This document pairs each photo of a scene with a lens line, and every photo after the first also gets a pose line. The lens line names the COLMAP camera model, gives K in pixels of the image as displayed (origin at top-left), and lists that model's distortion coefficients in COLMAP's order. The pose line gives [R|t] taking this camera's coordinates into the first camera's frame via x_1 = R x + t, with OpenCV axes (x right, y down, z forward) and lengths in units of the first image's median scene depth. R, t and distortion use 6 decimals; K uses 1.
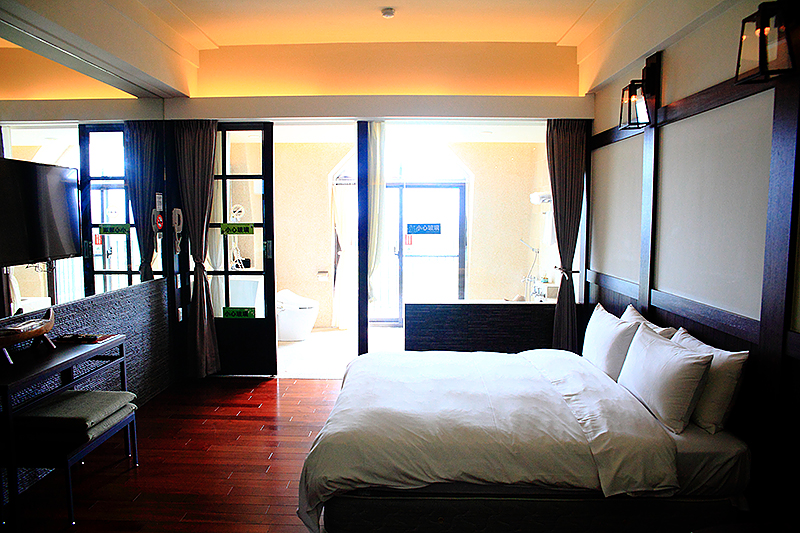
lens RADIAL K [[597.2, 0, 400.0], [0, 597.2, 266.5], [0, 0, 1]] dist [-0.110210, 0.083035]
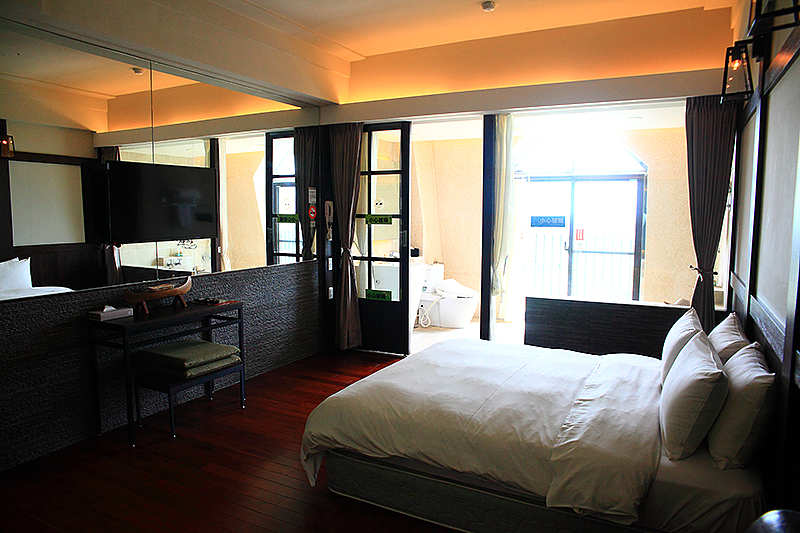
lens RADIAL K [[597.2, 0, 400.0], [0, 597.2, 266.5], [0, 0, 1]] dist [-0.110210, 0.083035]
pose [[0.876498, 0.045224, -0.479277, 0.309101], [-0.043997, 0.998936, 0.013797, 0.007594], [0.479391, 0.008994, 0.877556, 0.040094]]
